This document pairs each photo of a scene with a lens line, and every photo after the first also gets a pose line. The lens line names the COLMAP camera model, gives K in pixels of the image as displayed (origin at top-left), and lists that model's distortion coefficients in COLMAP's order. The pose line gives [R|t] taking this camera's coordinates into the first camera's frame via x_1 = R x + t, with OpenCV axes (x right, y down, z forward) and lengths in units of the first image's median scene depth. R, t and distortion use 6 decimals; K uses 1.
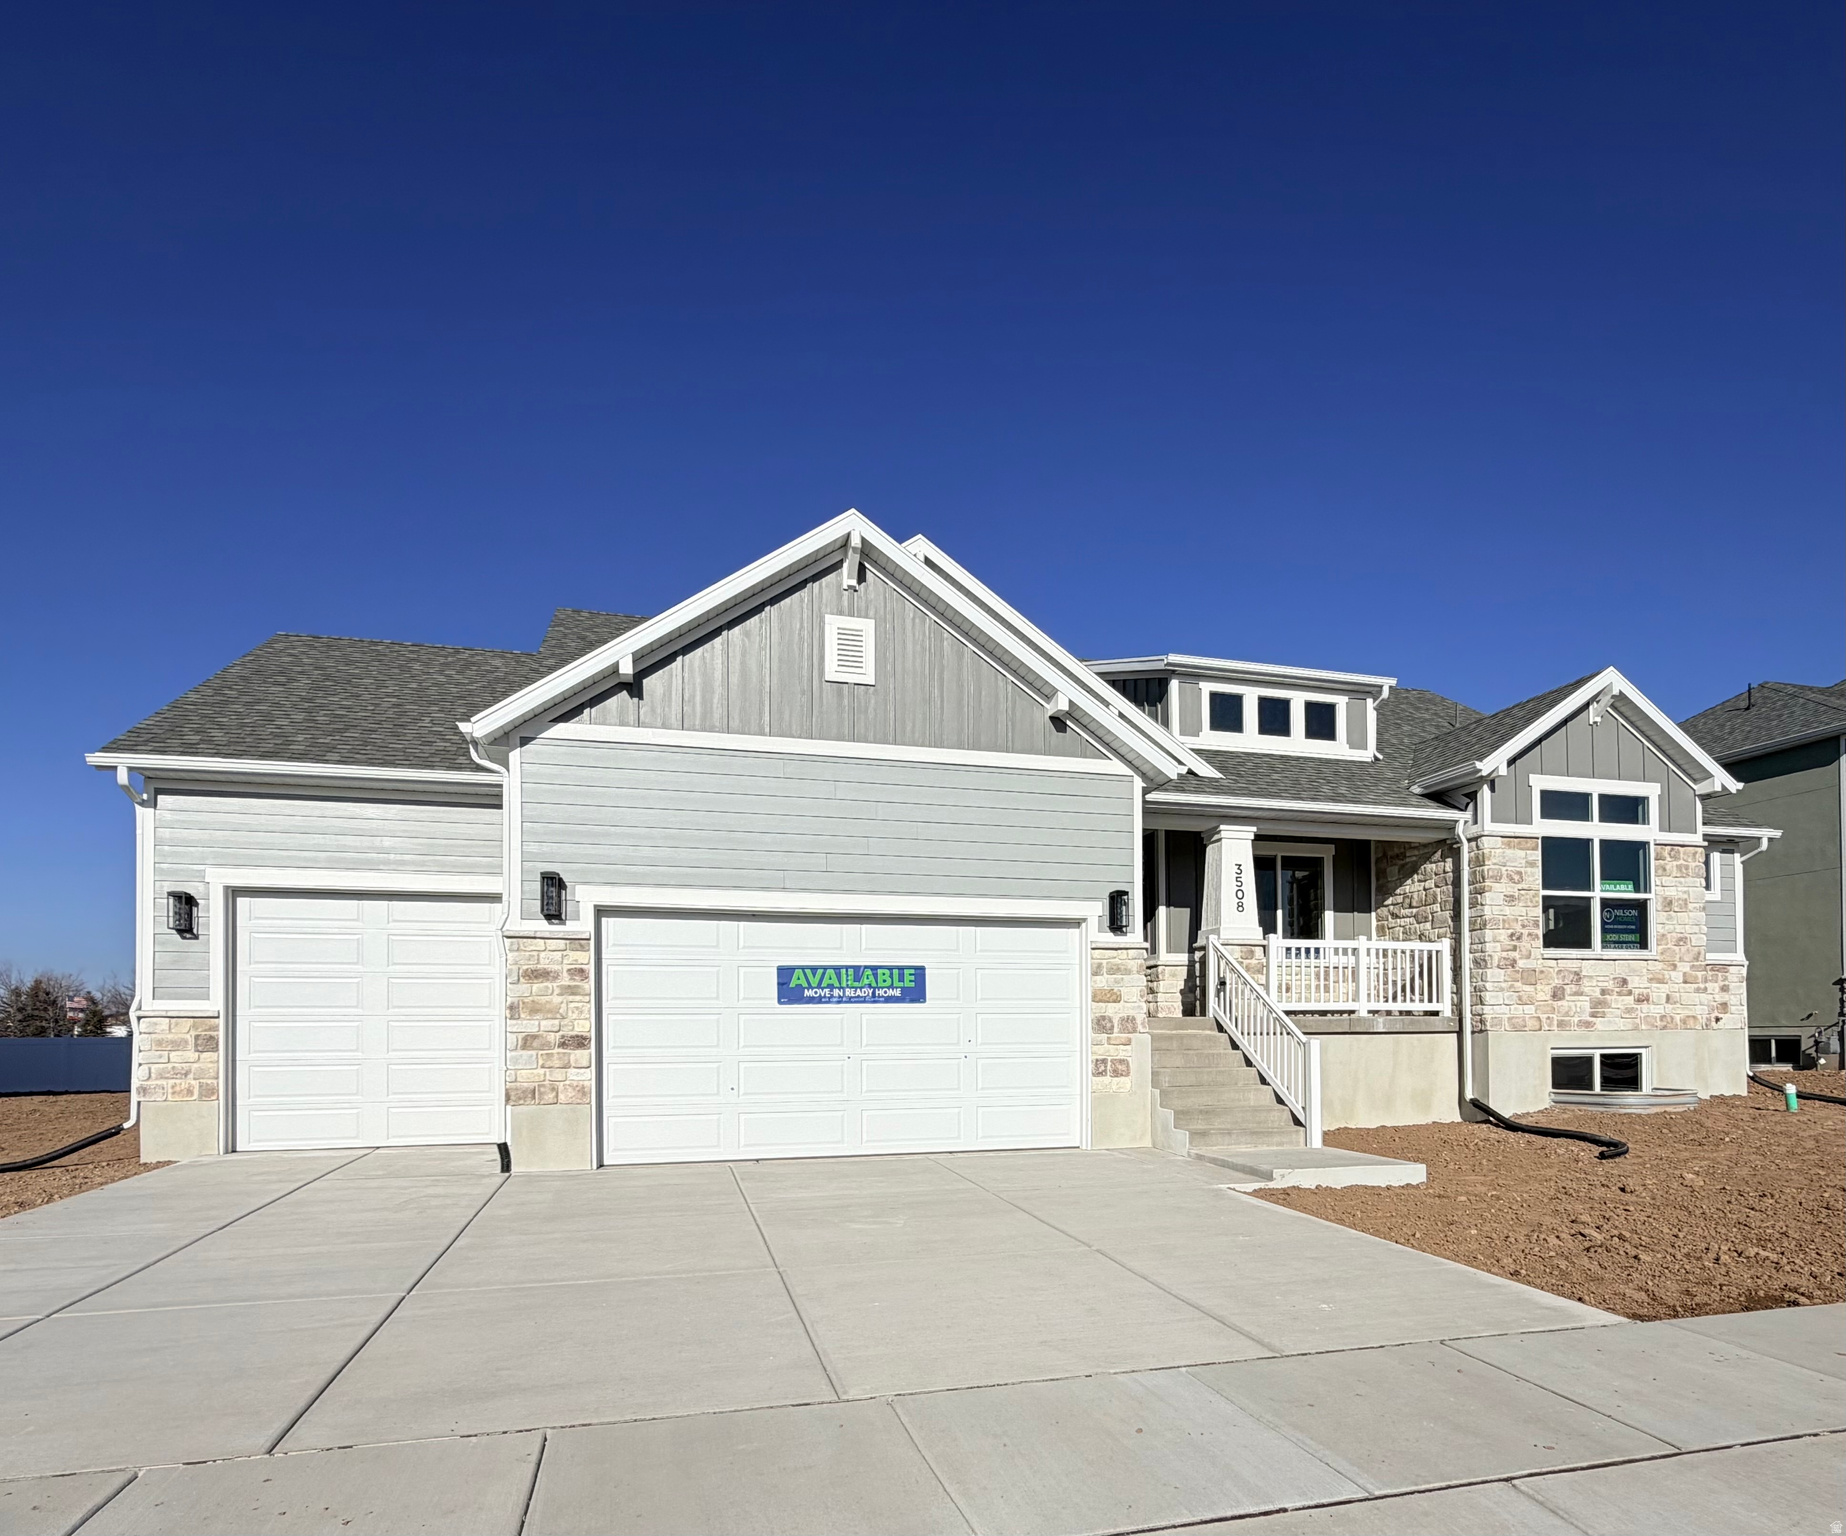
lens RADIAL K [[837.3, 0, 918.8], [0, 837.3, 706.4], [0, 0, 1]] dist [-0.000002, 0.000071]
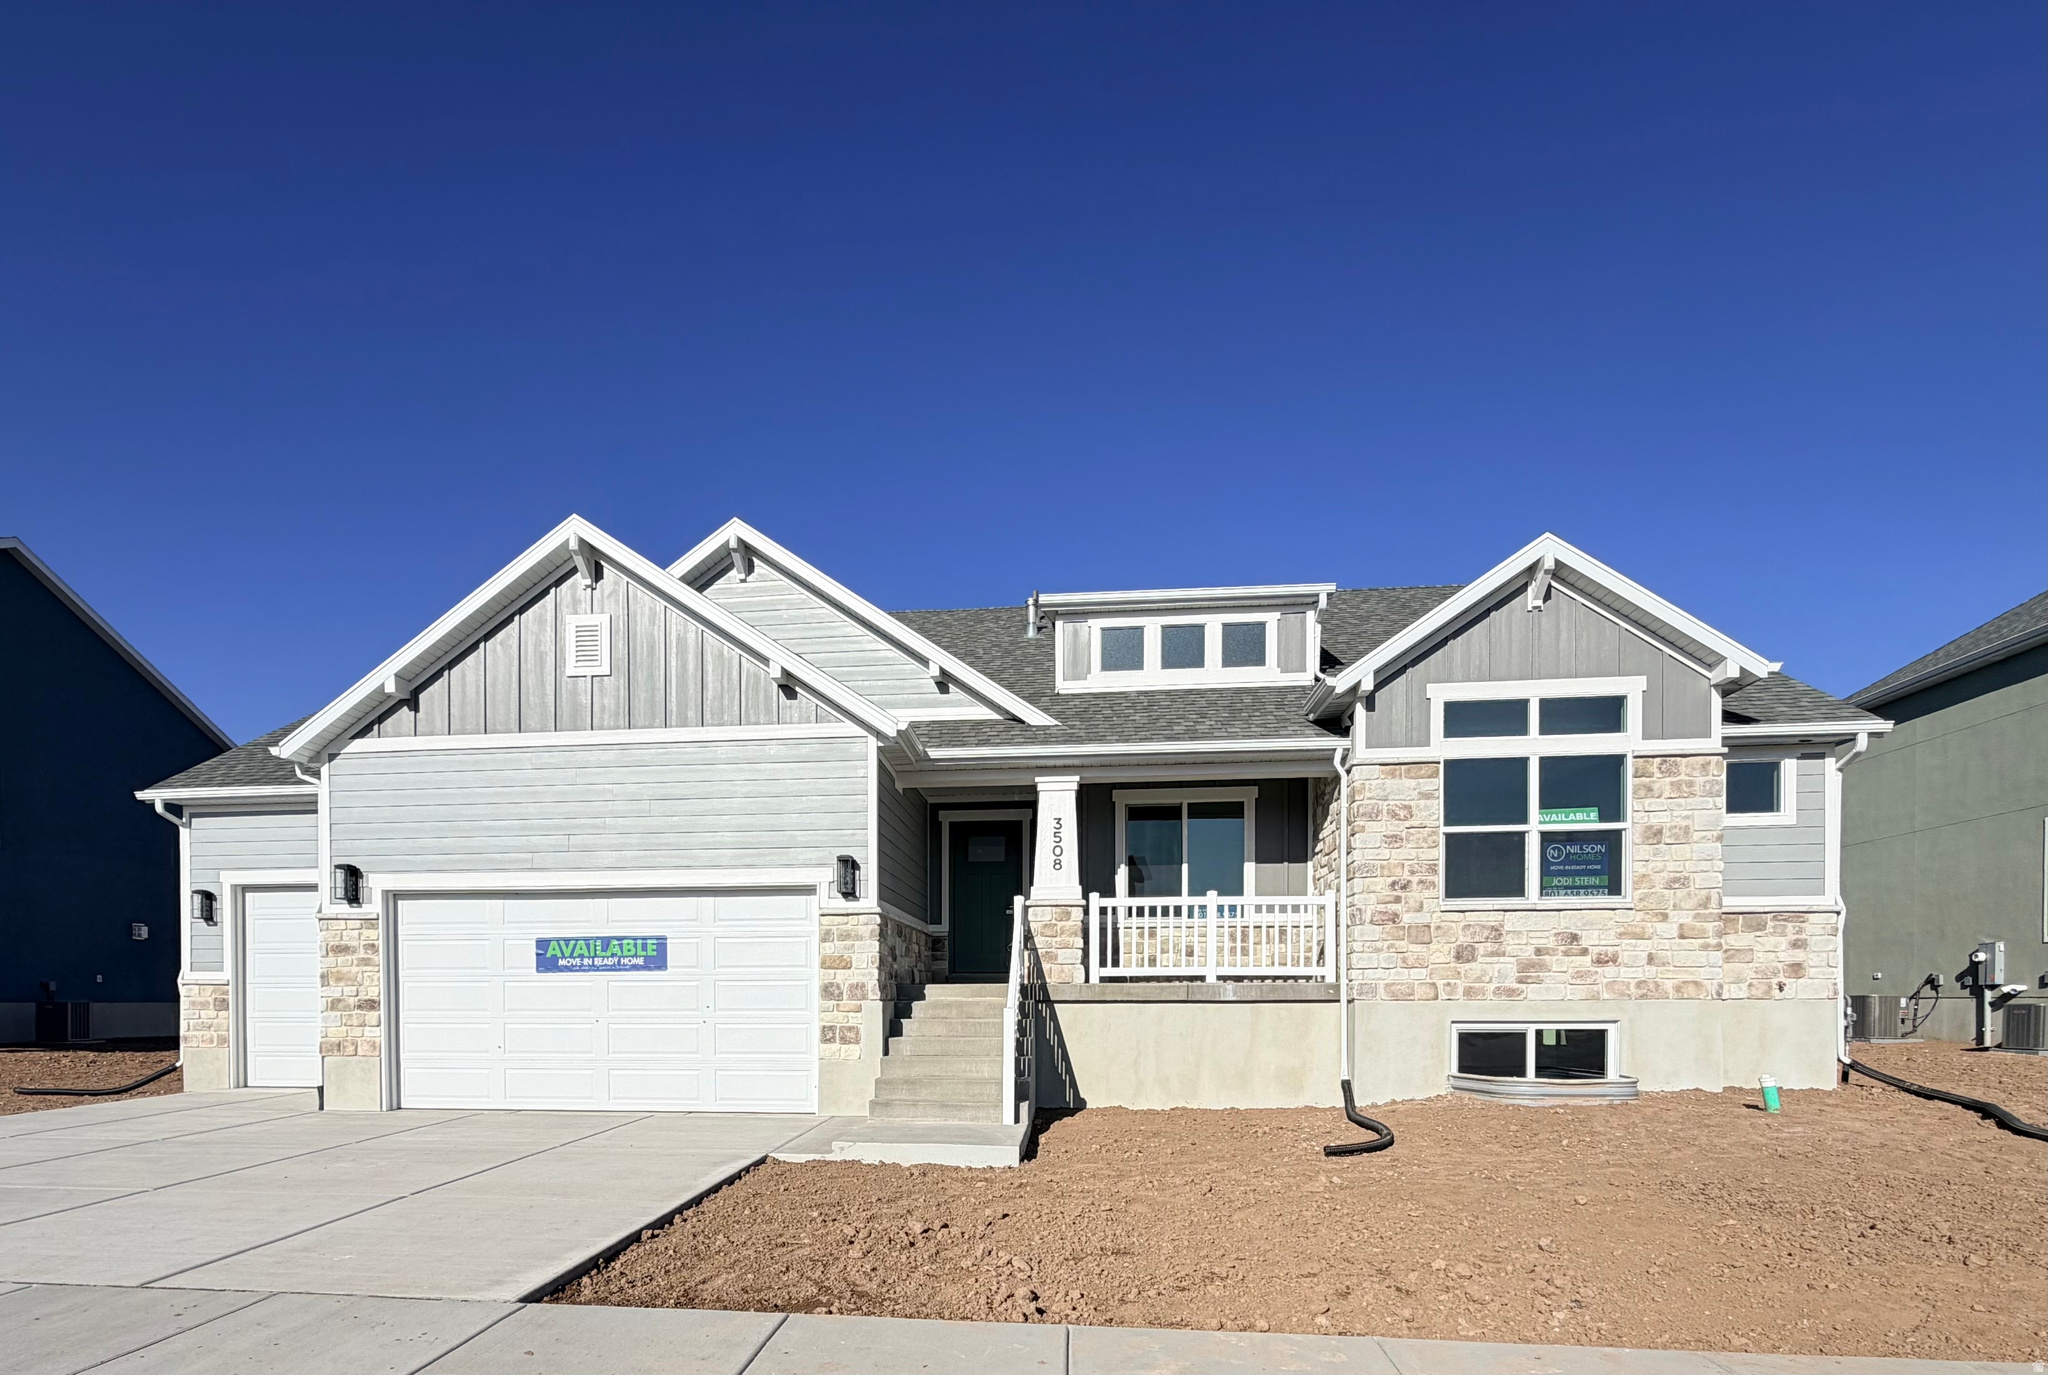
lens RADIAL K [[859.3, 0, 1024.0], [0, 859.3, 687.5], [0, 0, 1]] dist [-0.000410, -0.000033]
pose [[0.944822, -0.107722, -0.309367, 0.654753], [0.114620, 0.993401, 0.004153, 0.038631], [0.306878, -0.039384, 0.950934, 0.101246]]
